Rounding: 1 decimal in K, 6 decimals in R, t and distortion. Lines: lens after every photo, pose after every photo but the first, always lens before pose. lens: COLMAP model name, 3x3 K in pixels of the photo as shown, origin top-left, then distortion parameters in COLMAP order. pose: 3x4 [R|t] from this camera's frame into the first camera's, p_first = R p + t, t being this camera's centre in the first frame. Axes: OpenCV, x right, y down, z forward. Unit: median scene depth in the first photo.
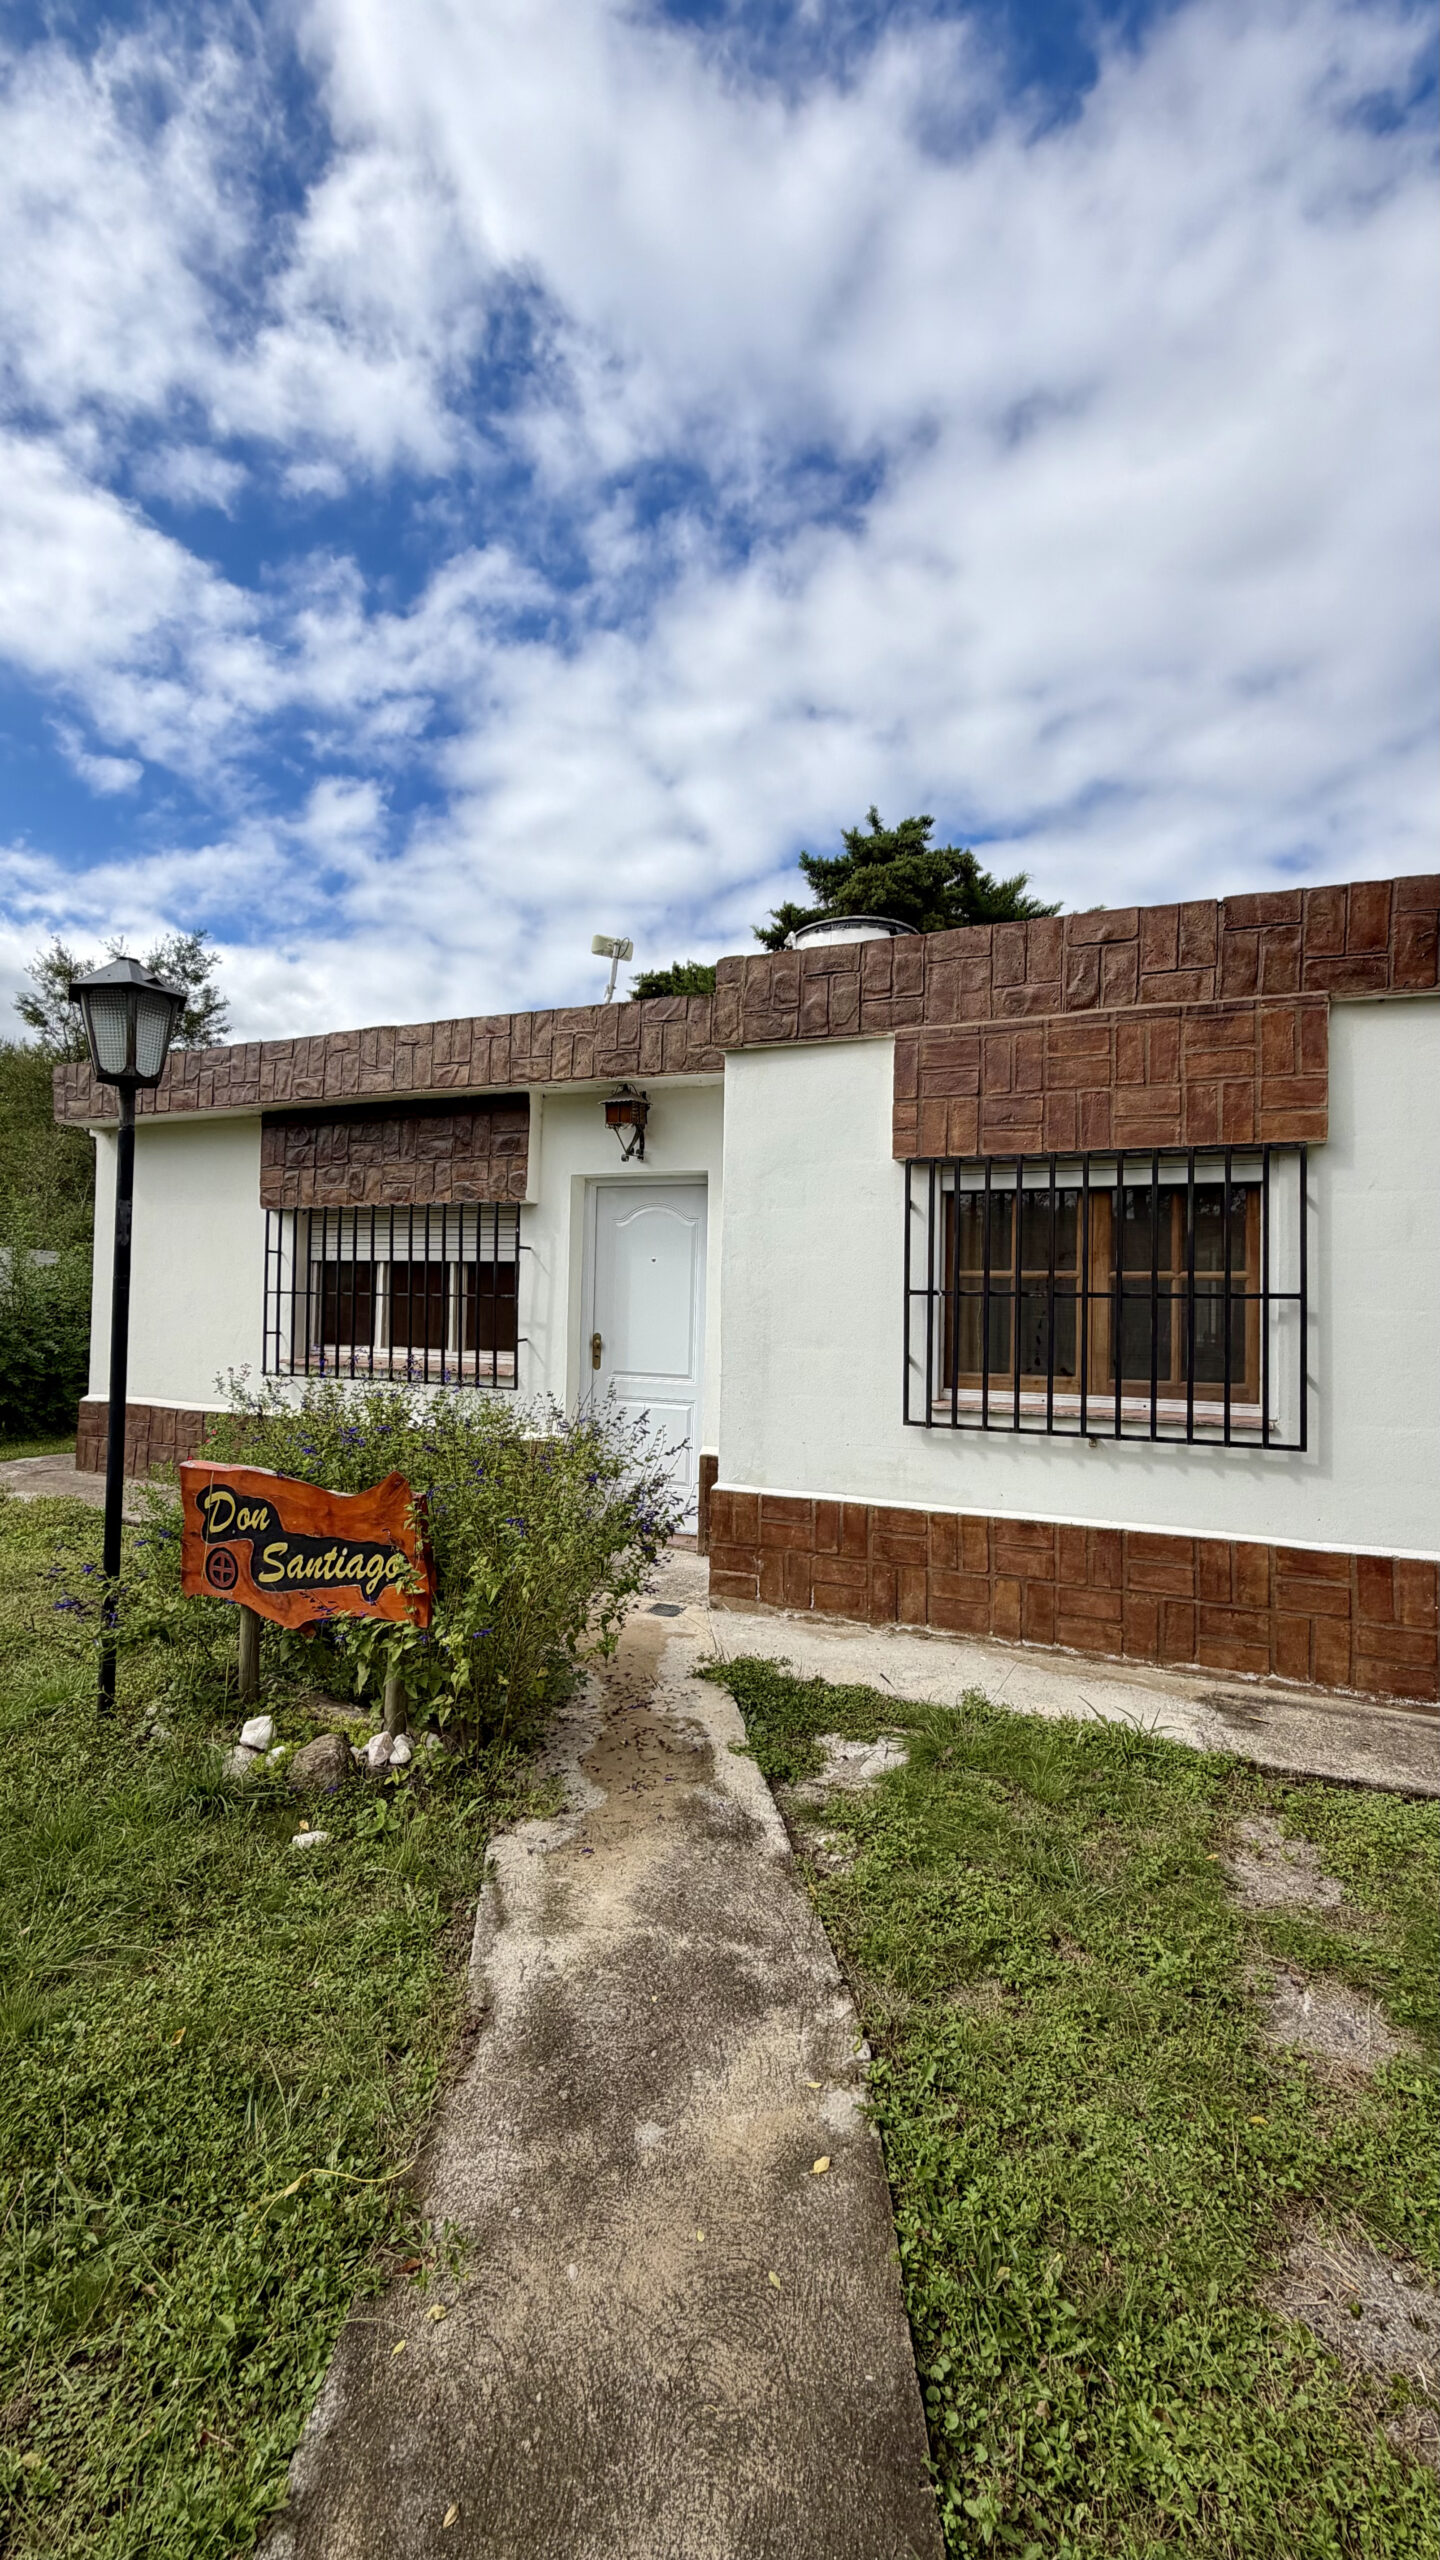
lens RADIAL K [[1048.5, 0, 720.0], [0, 1048.5, 1280.0], [0, 0, 1]] dist [0.013663, -0.004406]
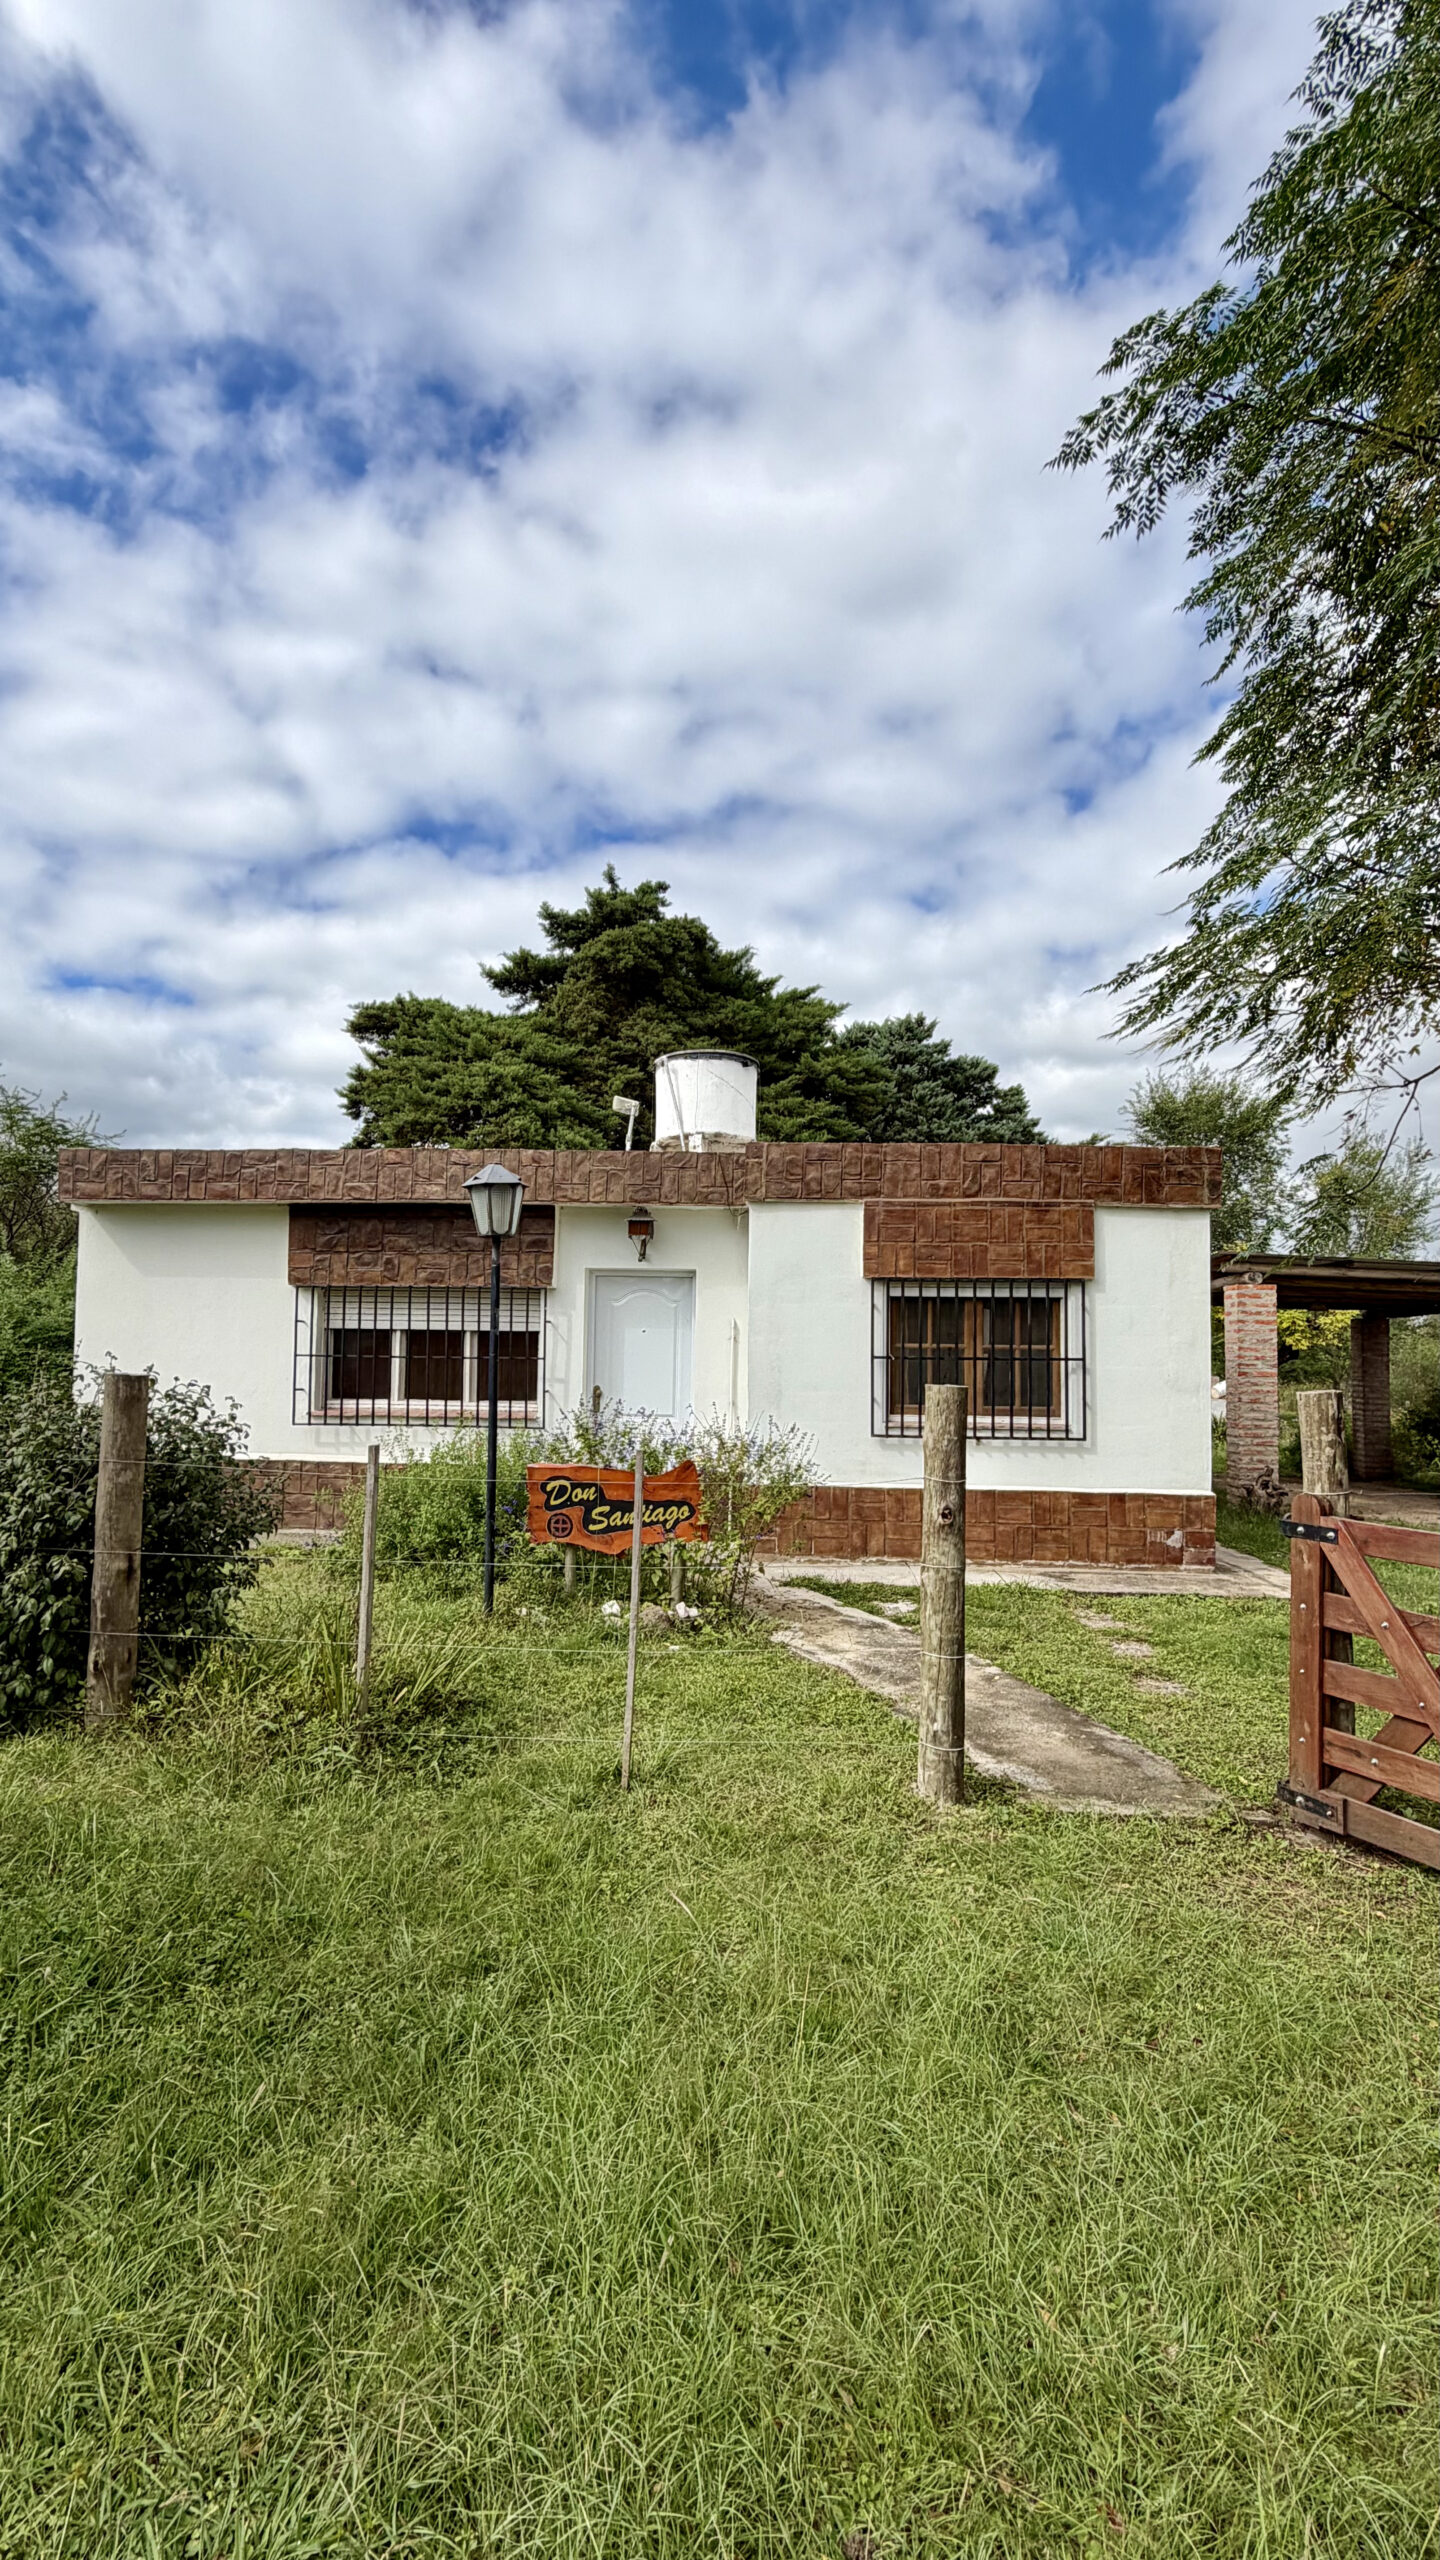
lens RADIAL K [[1262.3, 0, 720.0], [0, 1262.3, 1280.0], [0, 0, 1]] dist [0.001107, 0.000498]
pose [[0.939813, 0.013910, 0.341407, -0.512492], [-0.003236, 0.999489, -0.031813, -0.032163], [-0.341675, 0.028793, 0.939377, -0.560101]]
